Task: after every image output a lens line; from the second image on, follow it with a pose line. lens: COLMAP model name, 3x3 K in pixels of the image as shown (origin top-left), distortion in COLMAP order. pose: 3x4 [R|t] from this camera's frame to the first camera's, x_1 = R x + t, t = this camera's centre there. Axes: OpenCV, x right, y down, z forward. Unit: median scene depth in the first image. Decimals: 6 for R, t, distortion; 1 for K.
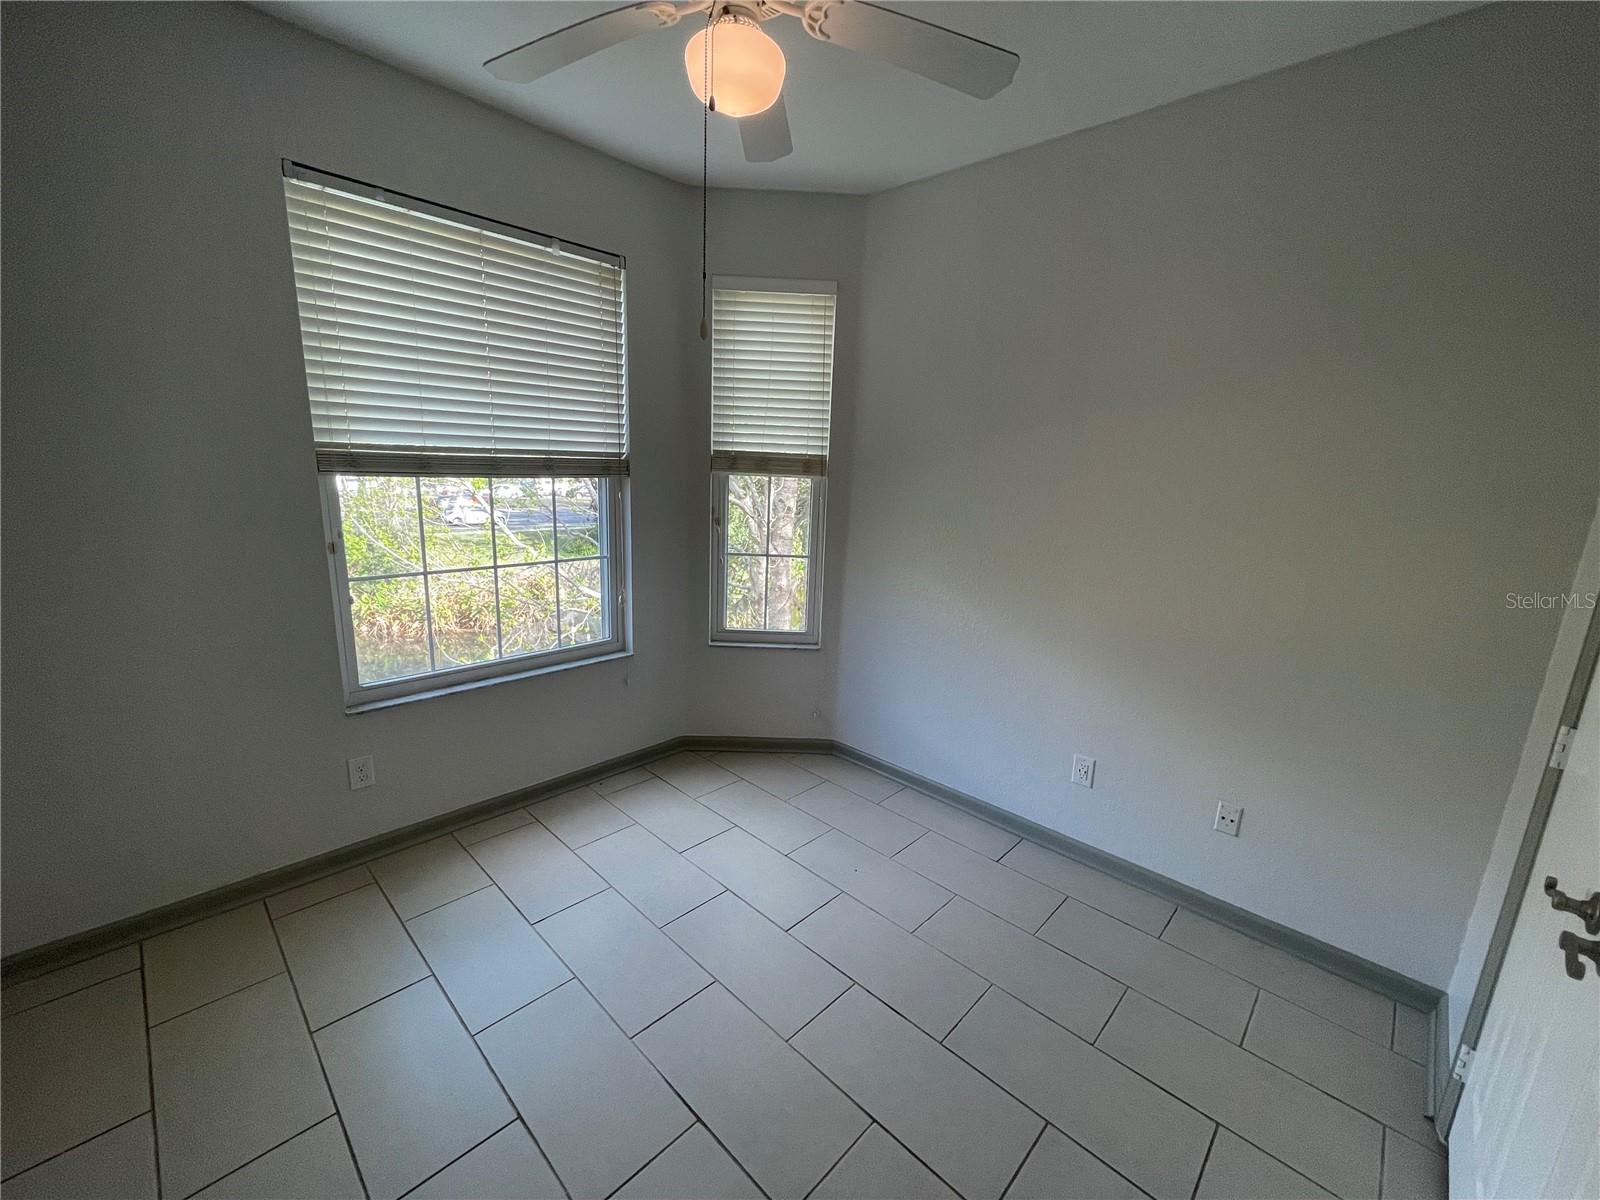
lens RADIAL K [[650.4, 0, 798.5], [0, 650.4, 598.9], [0, 0, 1]] dist [-0.003766, -0.000106]
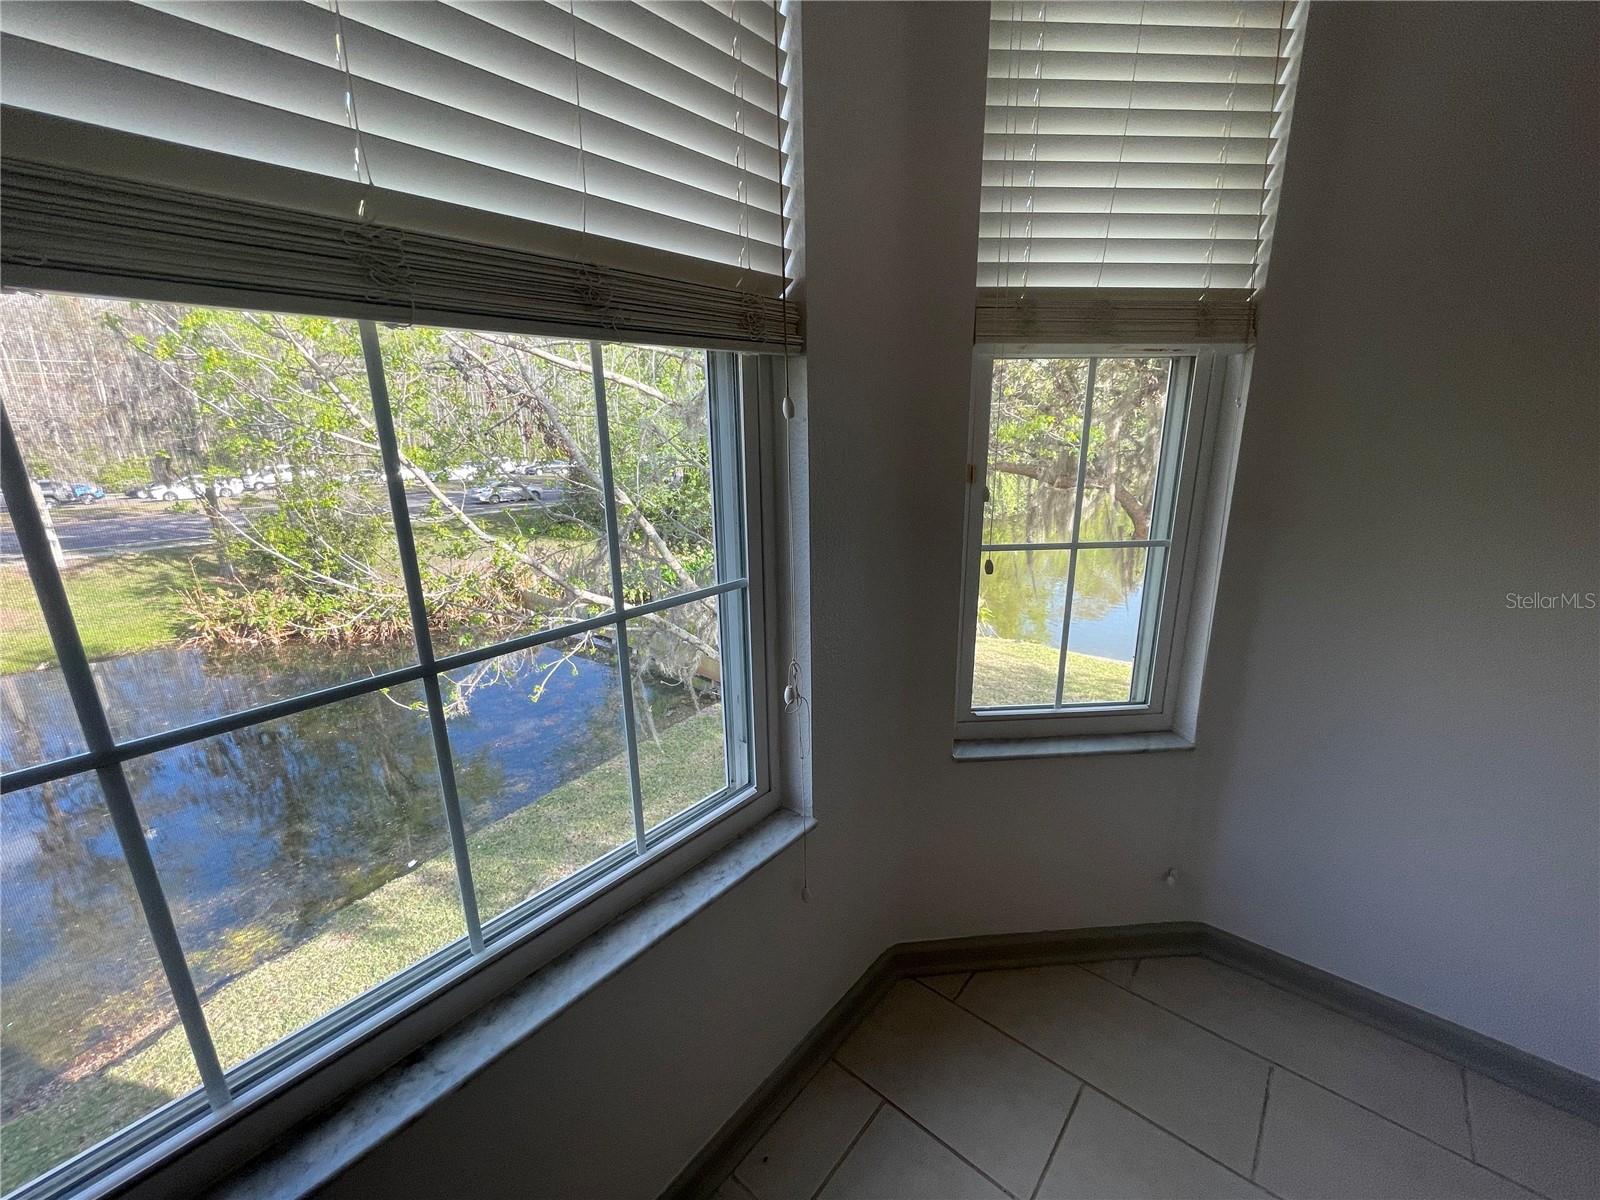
lens RADIAL K [[650.4, 0, 802.8], [0, 650.4, 601.2], [0, 0, 1]] dist [-0.003766, -0.000106]
pose [[0.996615, -0.068650, 0.045229, -0.247803], [0.065862, 0.995993, 0.060497, -0.066721], [-0.049200, -0.057313, 0.997143, 0.561809]]
